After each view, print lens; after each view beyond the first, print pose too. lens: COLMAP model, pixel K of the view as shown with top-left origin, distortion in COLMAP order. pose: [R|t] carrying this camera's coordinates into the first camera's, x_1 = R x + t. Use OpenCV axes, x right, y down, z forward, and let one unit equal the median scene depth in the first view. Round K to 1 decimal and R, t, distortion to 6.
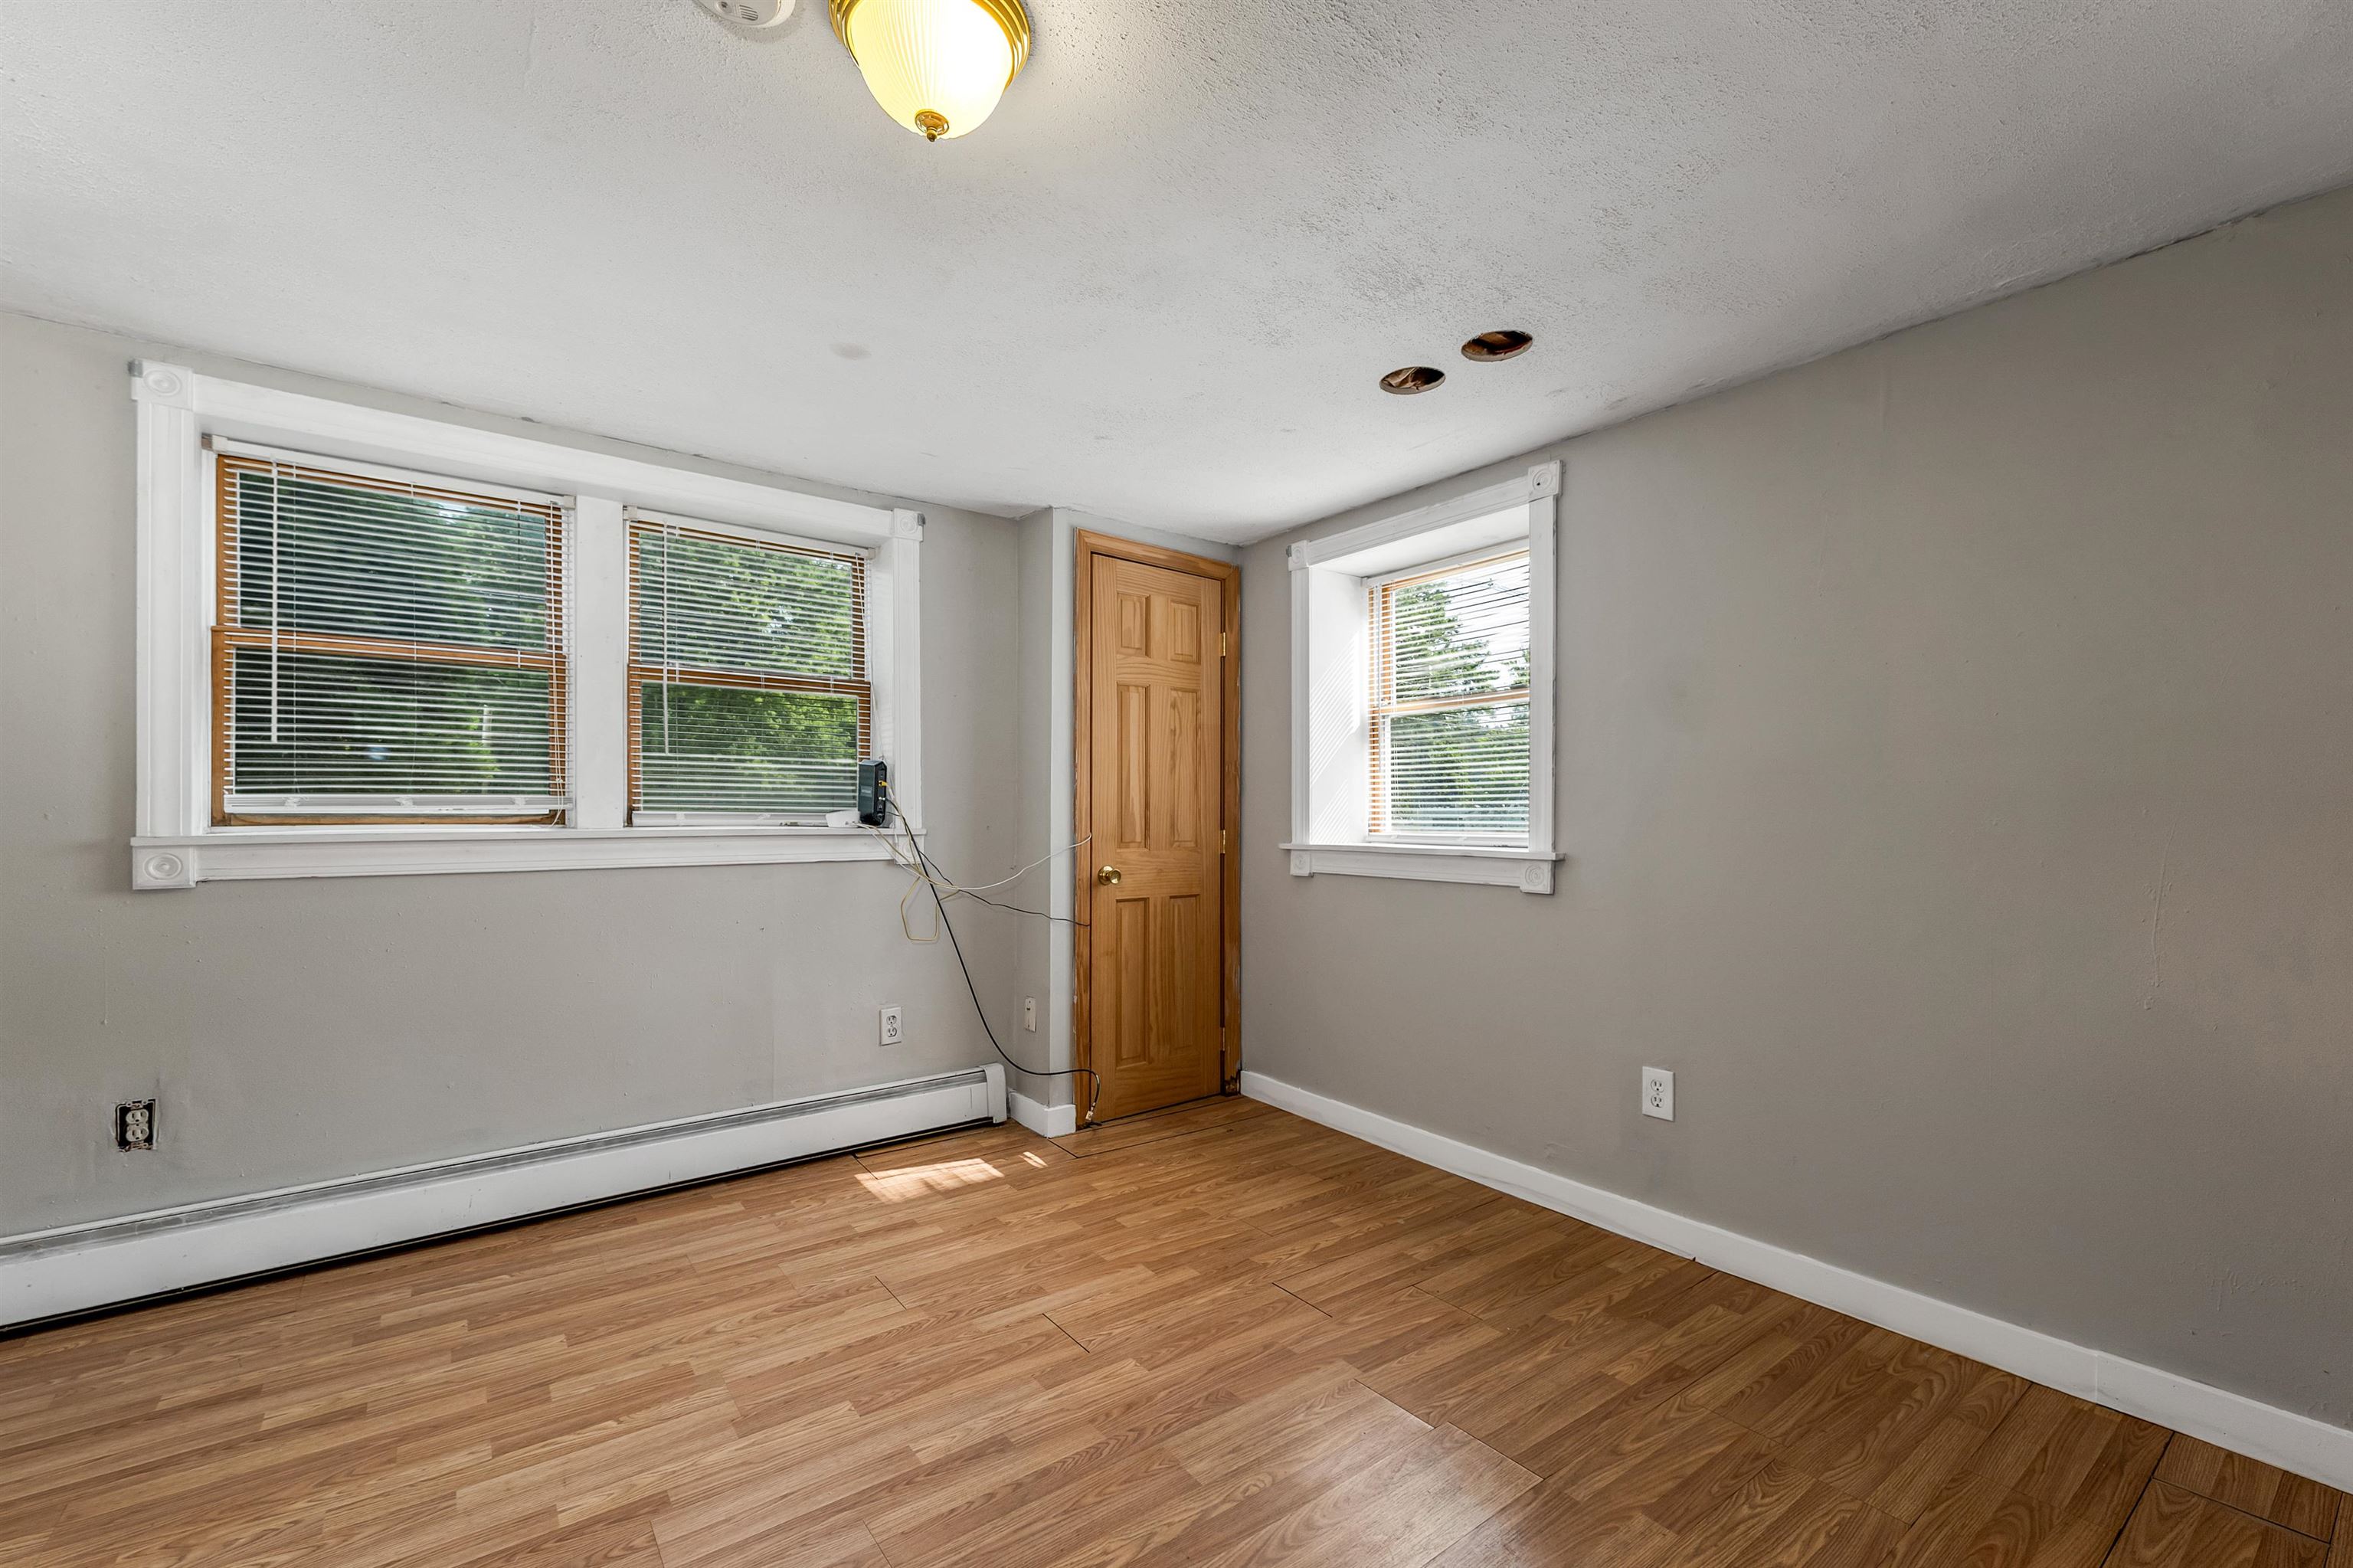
lens RADIAL K [[985.9, 0, 1162.6], [0, 985.9, 814.8], [0, 0, 1]] dist [0.002154, 0.000948]
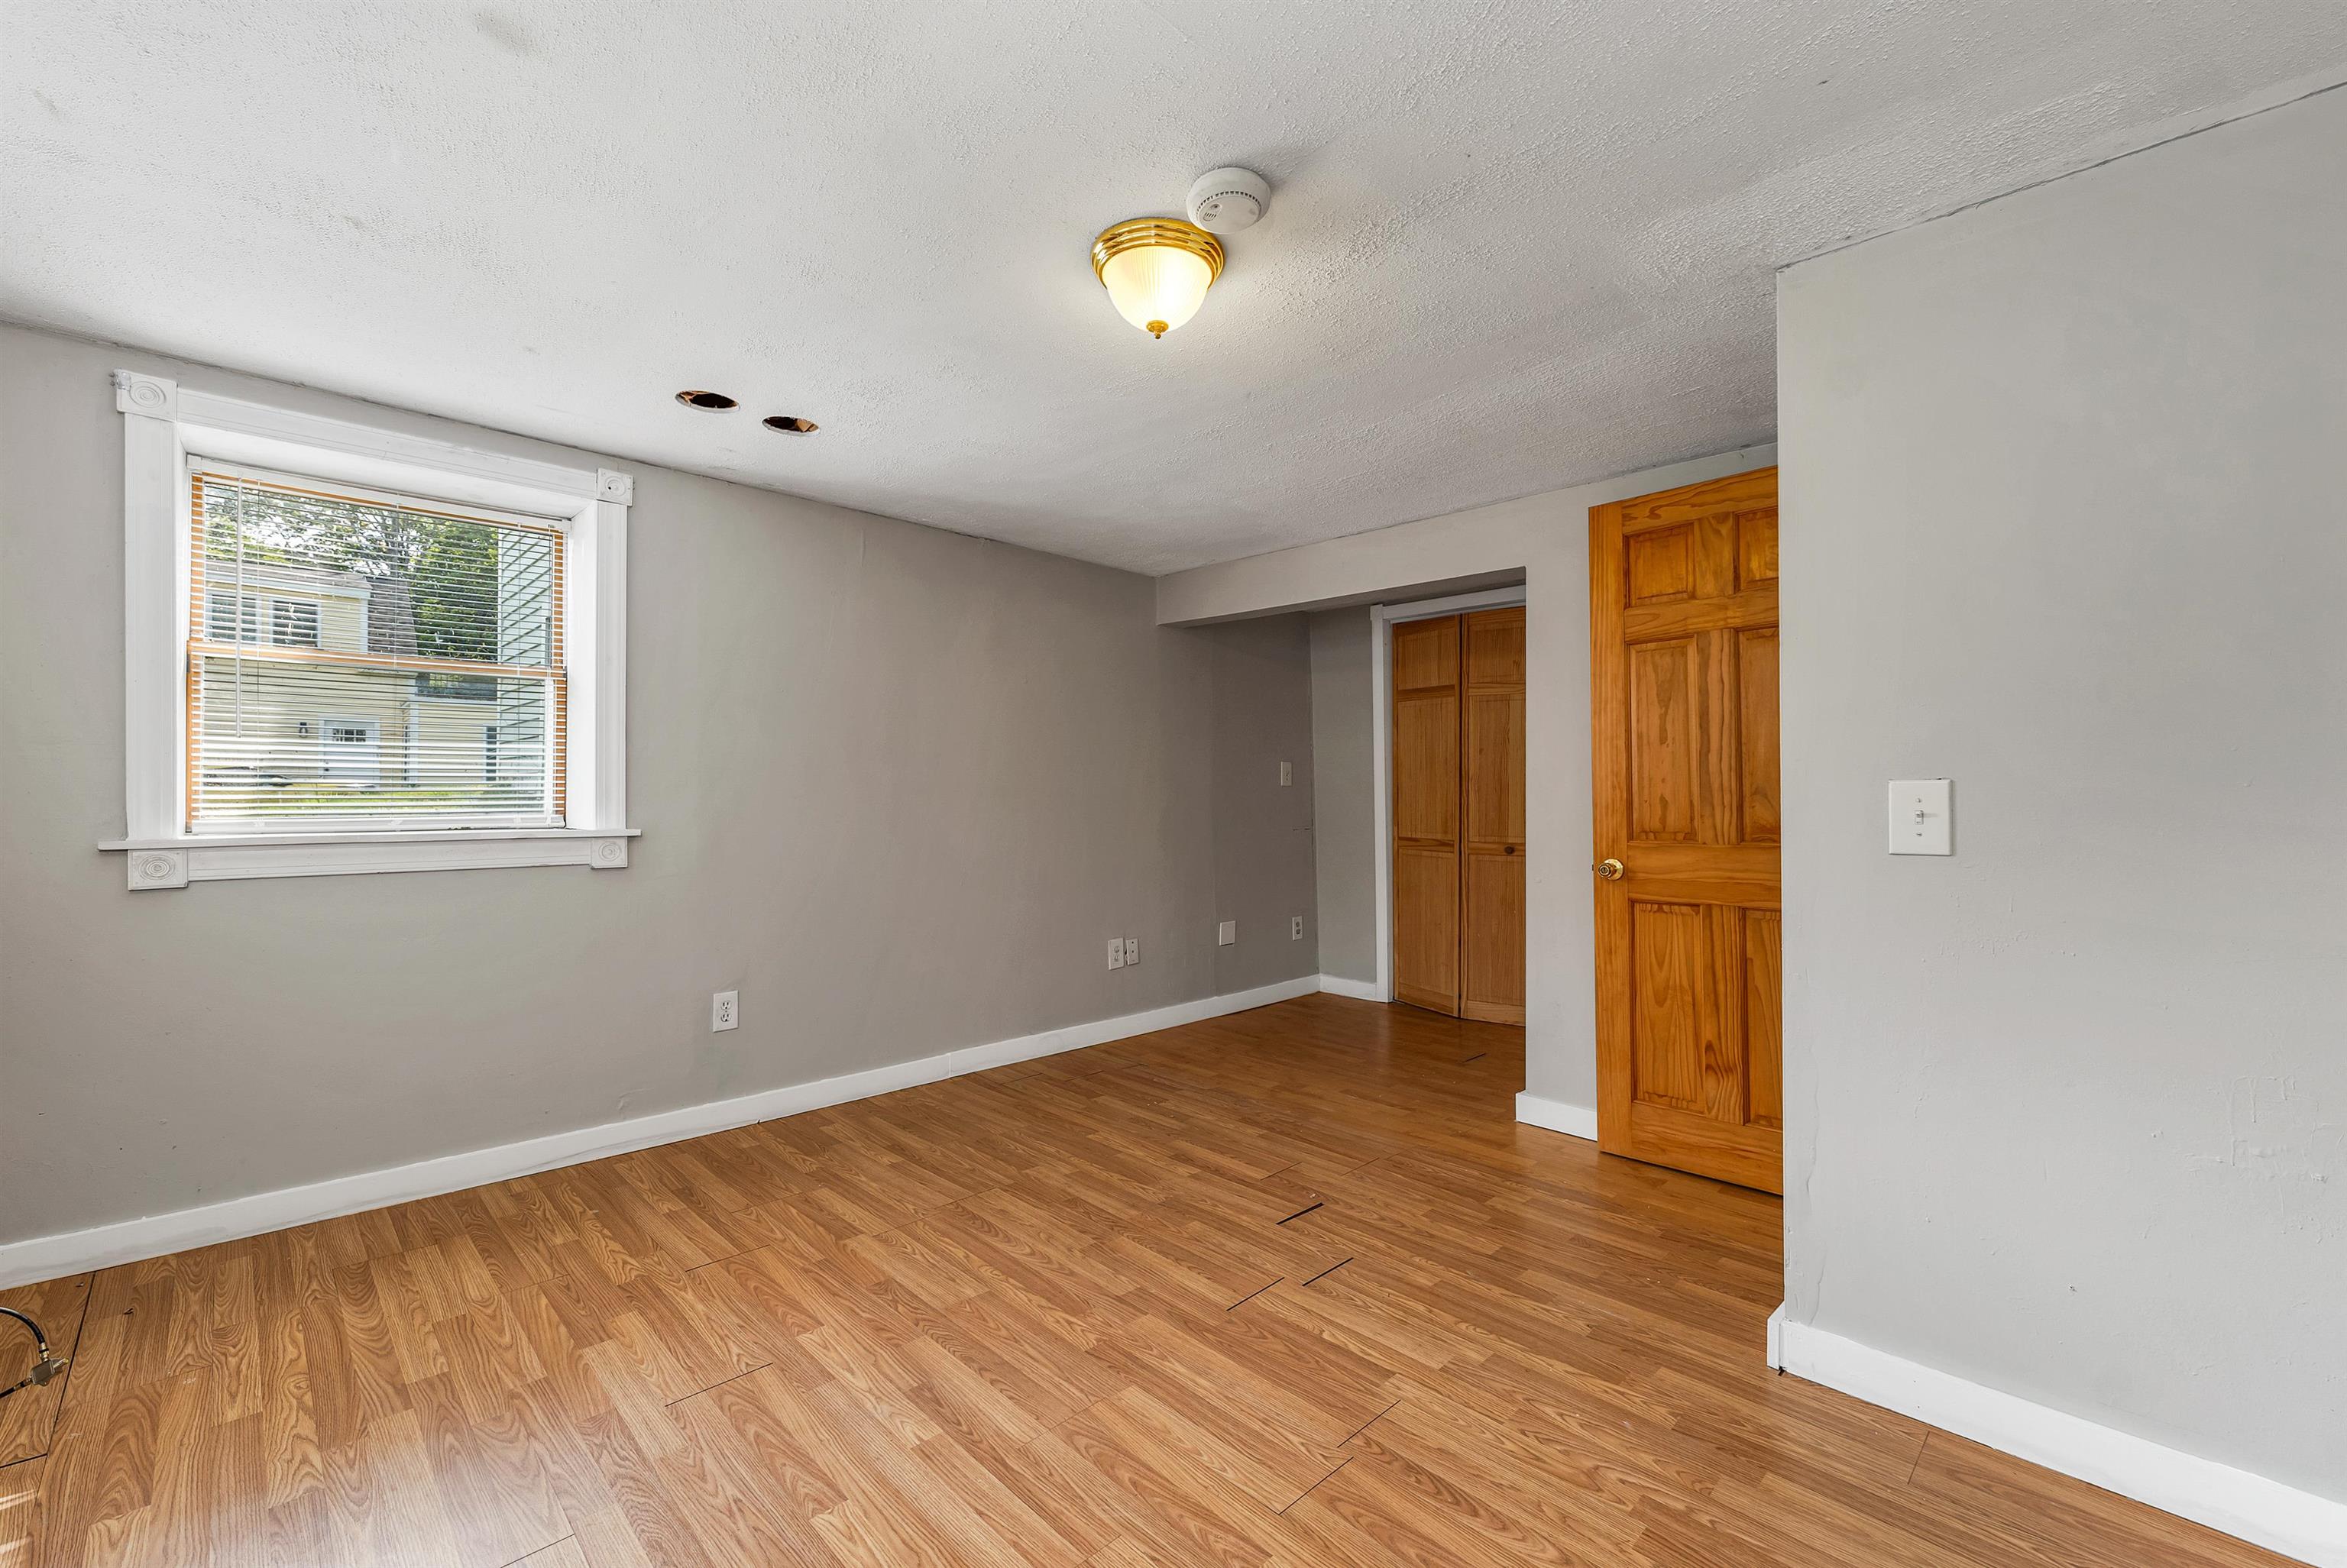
lens RADIAL K [[983.2, 0, 1179.7], [0, 983.2, 783.1], [0, 0, 1]] dist [0.002154, 0.000948]
pose [[-0.143154, 0.009207, 0.989658, -0.808327], [0.000131, 0.999957, -0.009284, -0.002627], [-0.989700, -0.001199, -0.143149, 0.565101]]
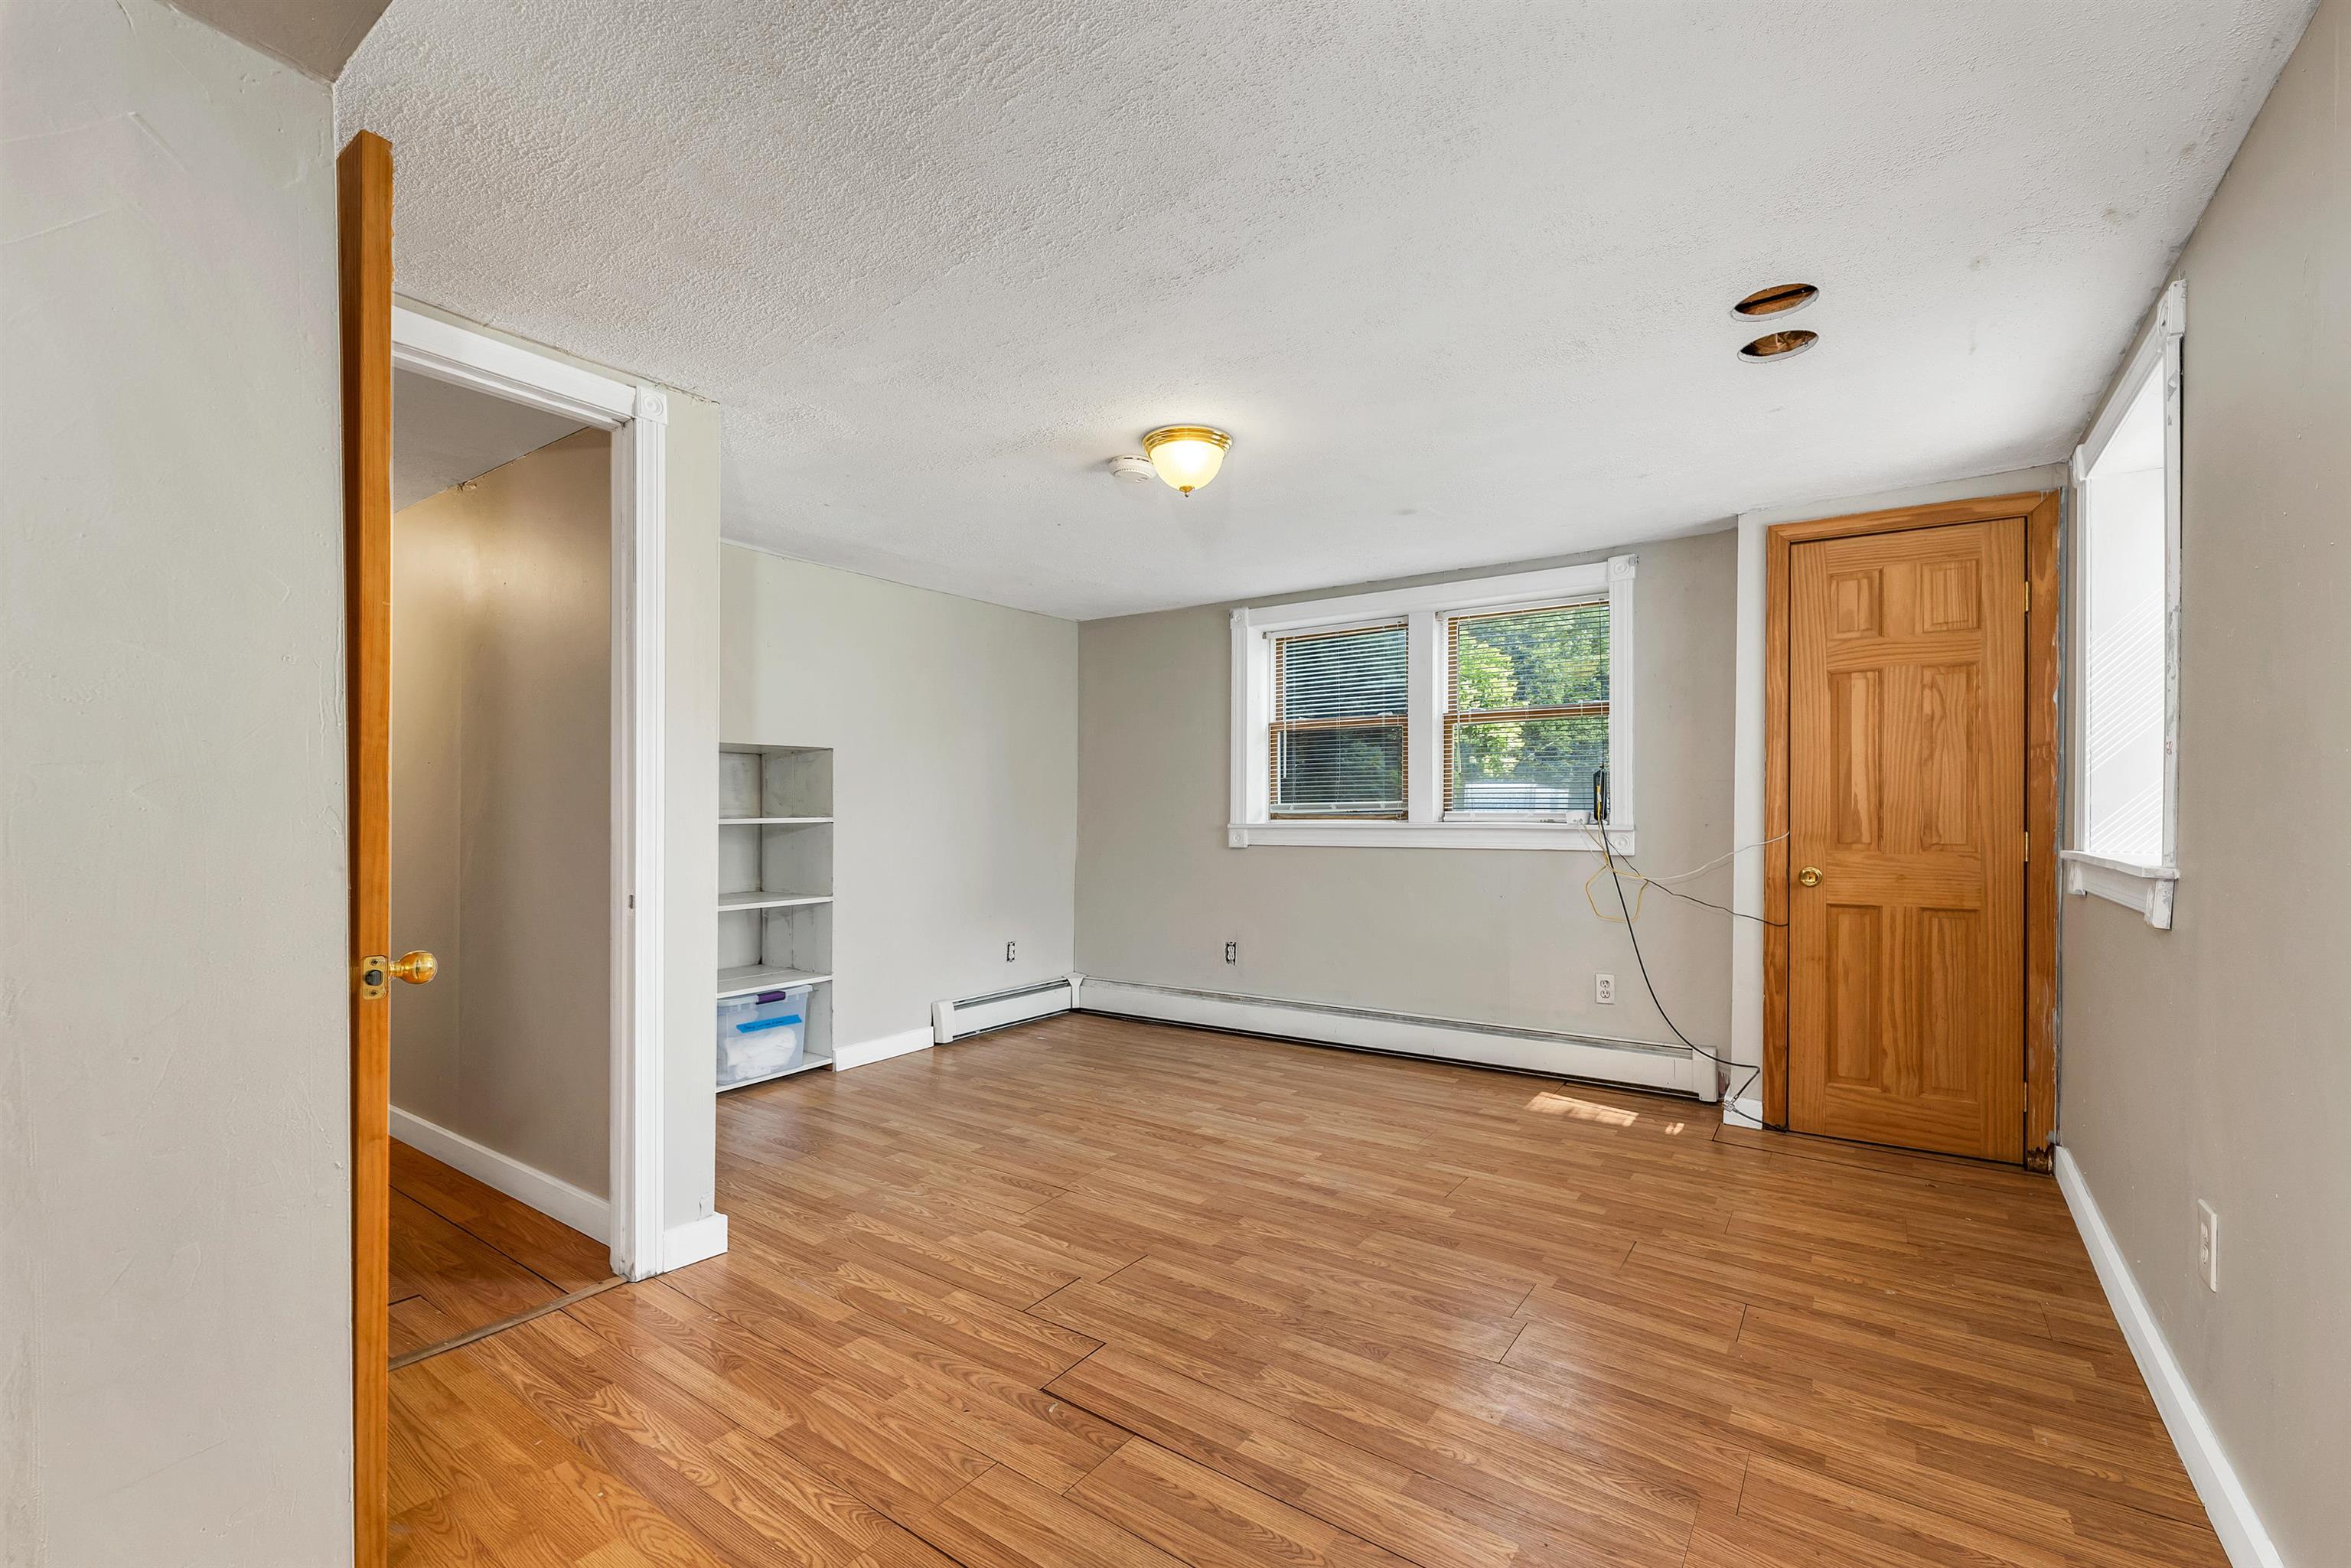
lens RADIAL K [[985.0, 0, 1173.6], [0, 985.0, 815.5], [0, 0, 1]] dist [0.002154, 0.000948]
pose [[0.312247, -0.000346, -0.950001, 0.853441], [-0.000700, 1.000000, -0.000594, 0.003759], [0.950001, 0.000851, 0.312247, 0.149461]]
